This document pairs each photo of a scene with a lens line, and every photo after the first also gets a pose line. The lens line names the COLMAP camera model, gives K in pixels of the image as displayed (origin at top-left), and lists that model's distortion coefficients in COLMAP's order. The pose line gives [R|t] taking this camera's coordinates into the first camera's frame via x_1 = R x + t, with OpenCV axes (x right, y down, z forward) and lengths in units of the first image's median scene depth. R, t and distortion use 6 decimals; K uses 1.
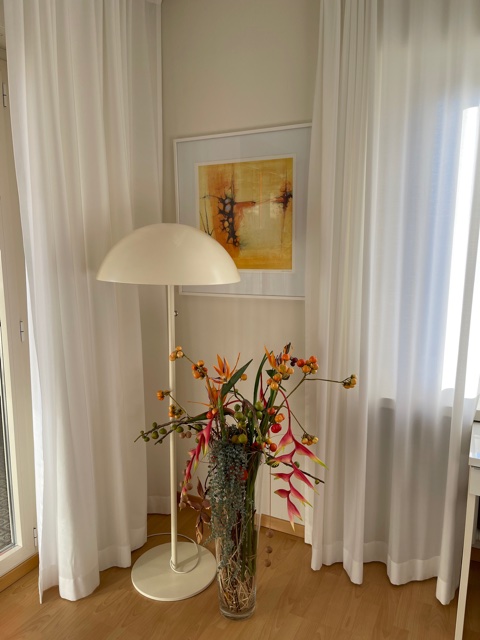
lens RADIAL K [[486.7, 0, 256.4], [0, 486.7, 323.9], [0, 0, 1]] dist [0.057503, -0.063638]
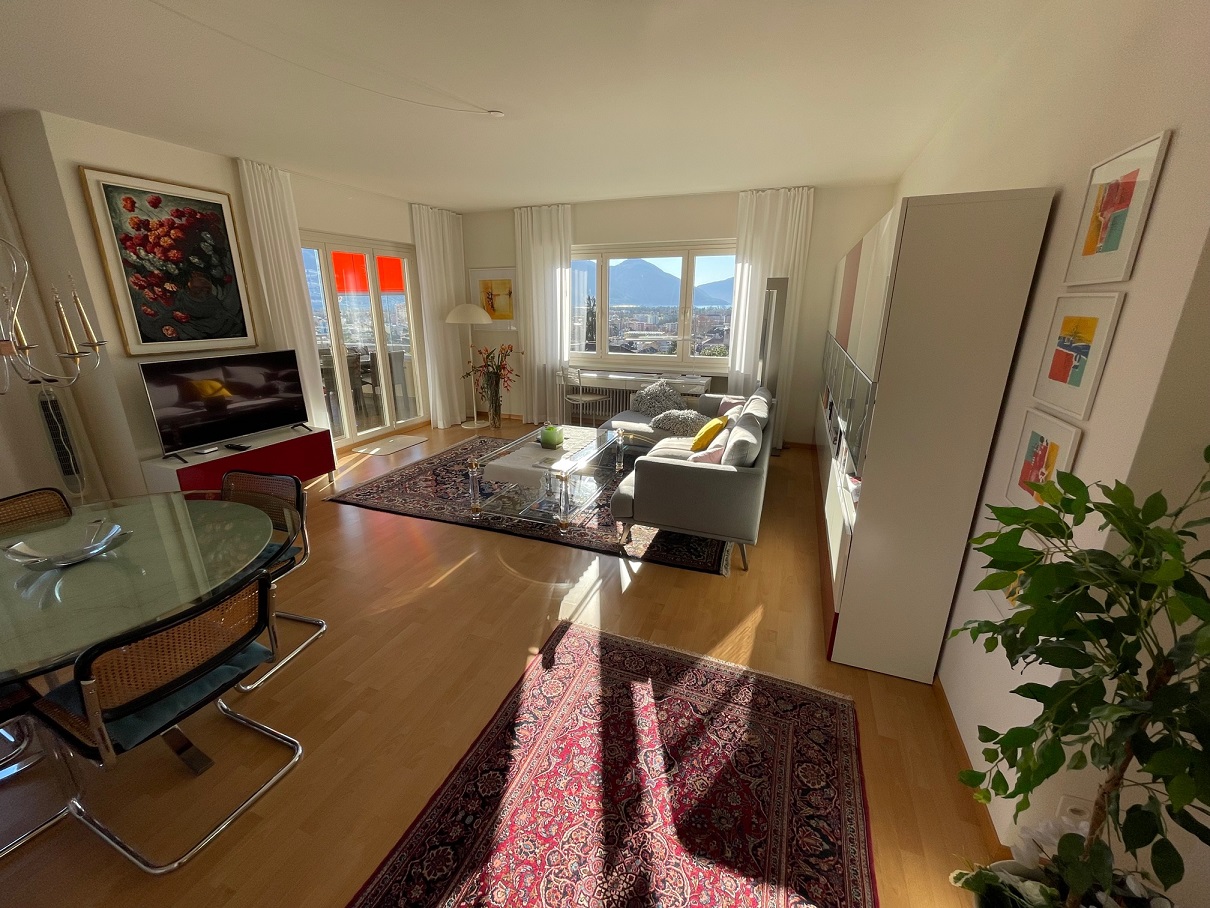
lens RADIAL K [[493.5, 0, 595.6], [0, 493.5, 453.4], [0, 0, 1]] dist [-0.002357, -0.000452]
pose [[0.998711, -0.019425, 0.046894, 0.429381], [0.013208, 0.991502, 0.129420, 0.314070], [-0.049009, -0.128634, 0.990480, -2.089689]]
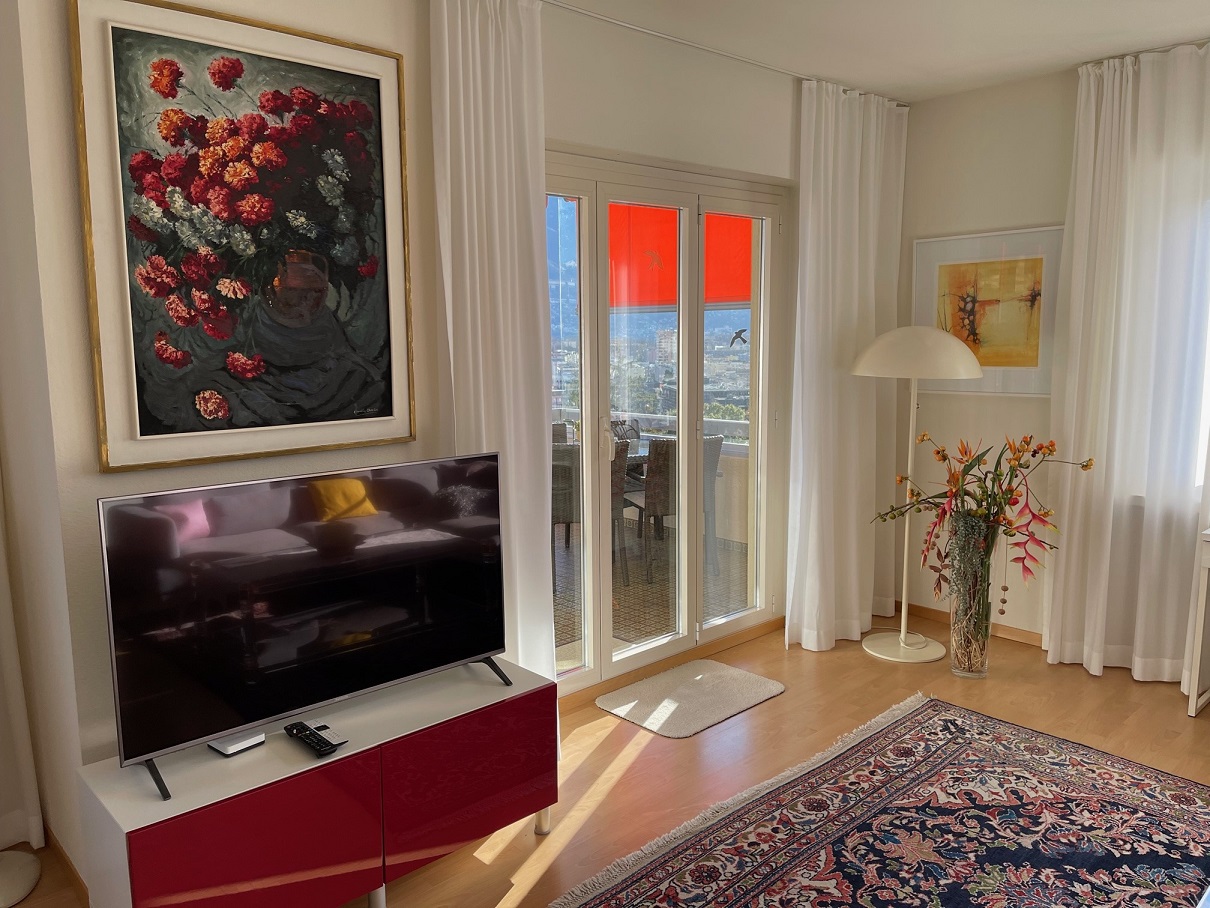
lens RADIAL K [[920.2, 0, 604.1], [0, 920.2, 452.4], [0, 0, 1]] dist [0.057503, -0.063638]
pose [[0.929203, 0.037850, -0.367625, -0.049243], [-0.048218, 0.998655, -0.019055, 0.155146], [0.366410, 0.035432, 0.929779, -1.188082]]
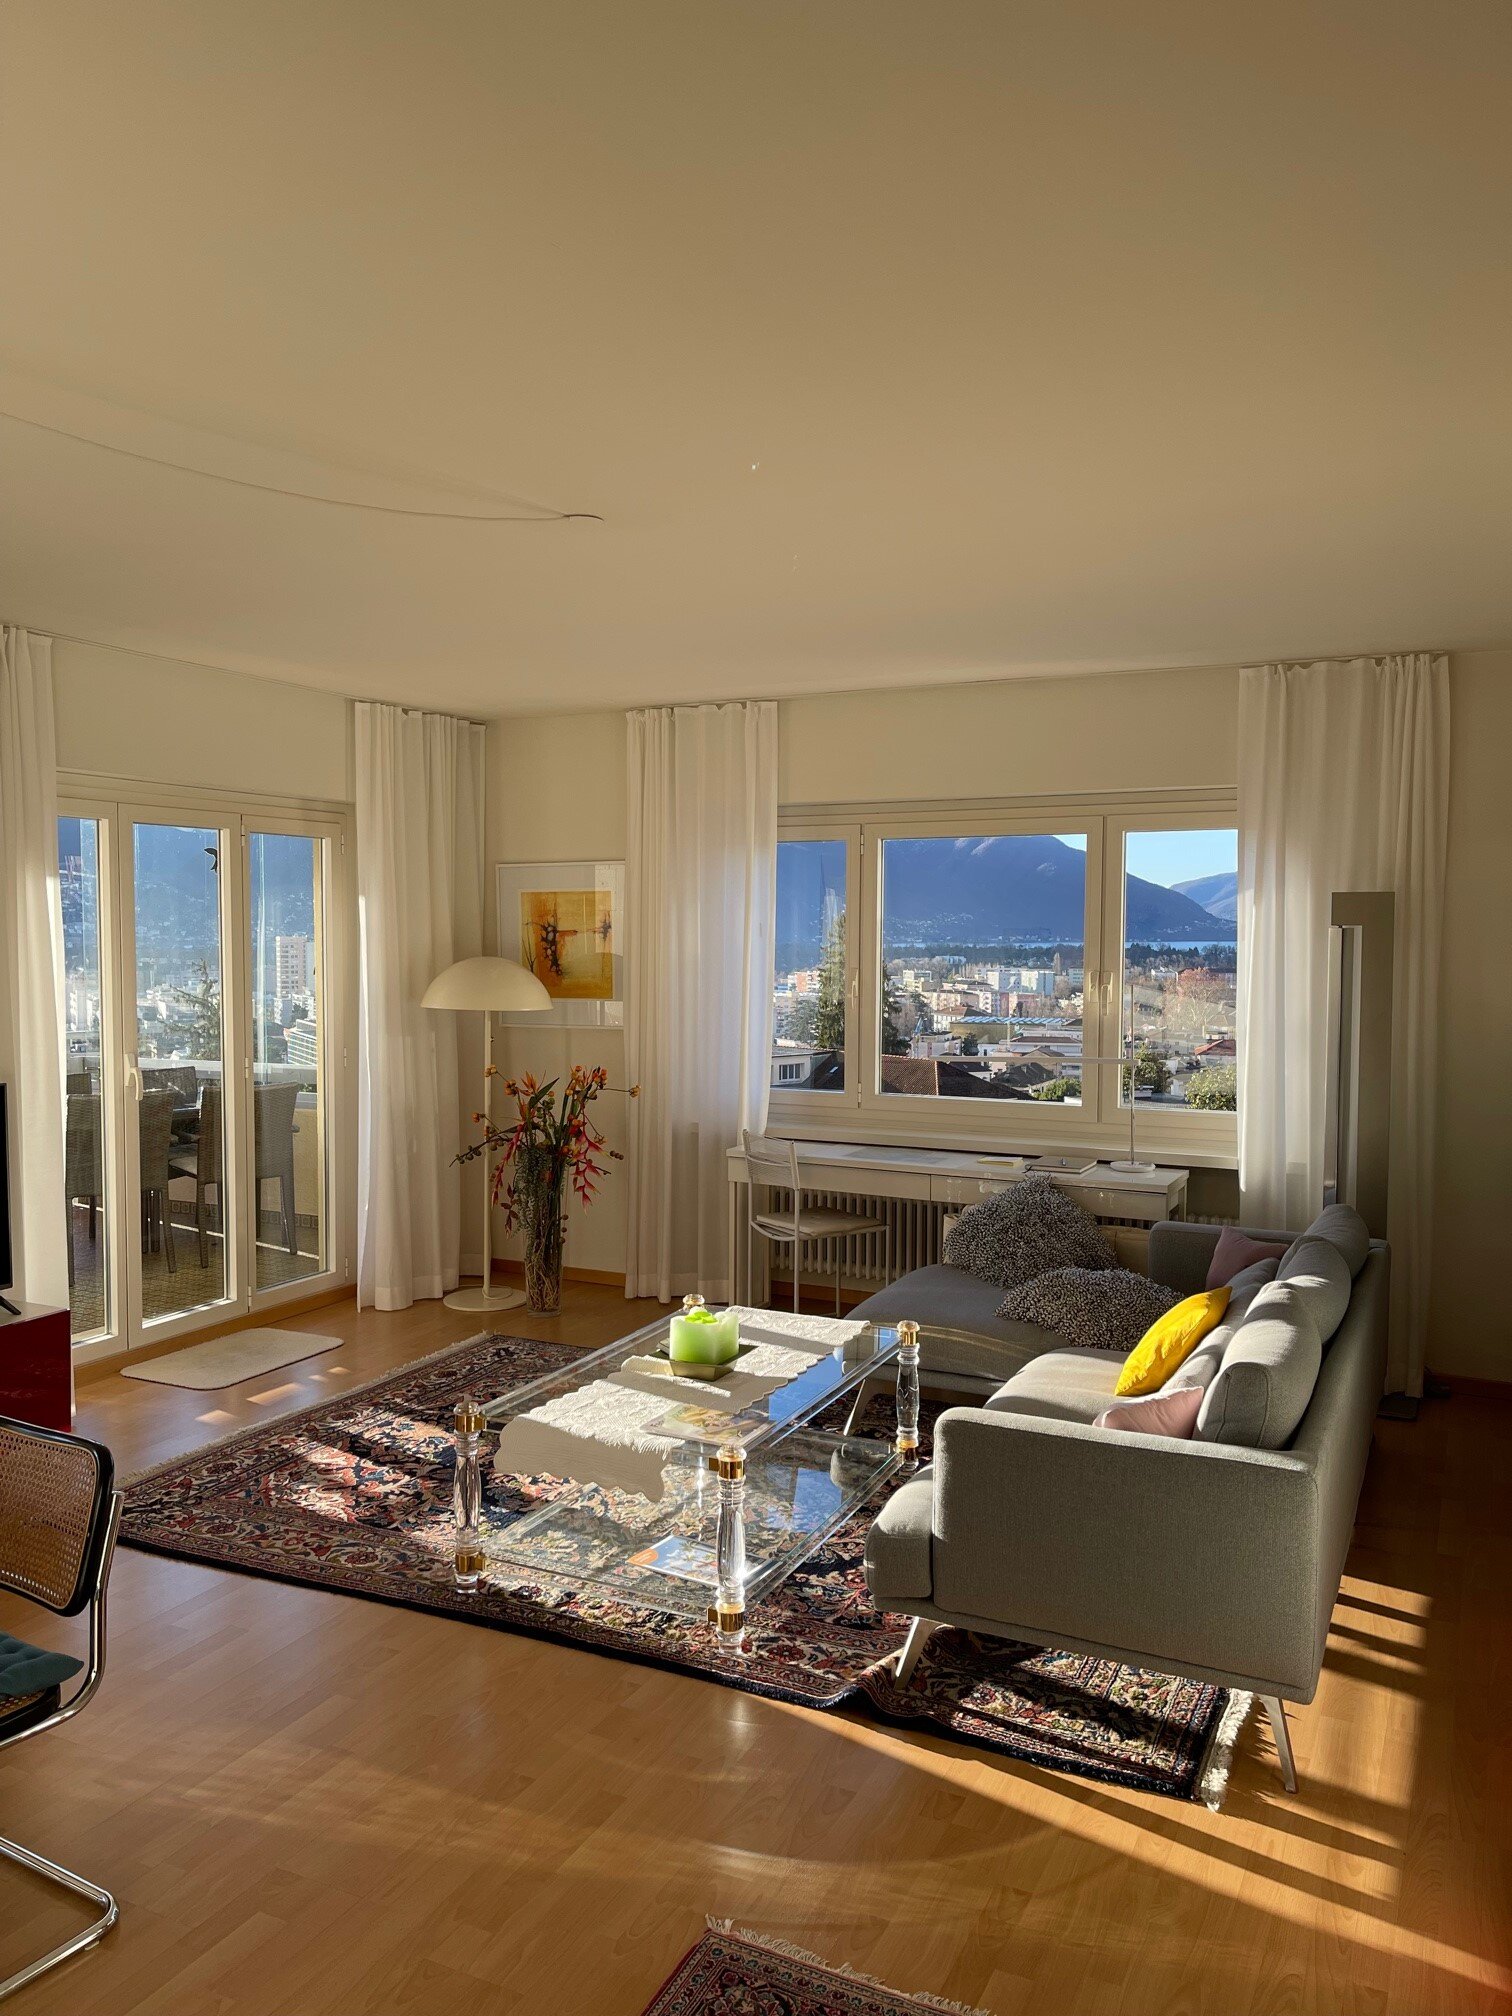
lens RADIAL K [[1533.2, 0, 766.5], [0, 1533.2, 1009.2], [0, 0, 1]] dist [0.057503, -0.063638]
pose [[0.999911, -0.001054, -0.013326, 0.464411], [-0.000486, 0.993366, -0.114994, 0.290050], [0.013359, 0.114990, 0.993277, -2.260623]]
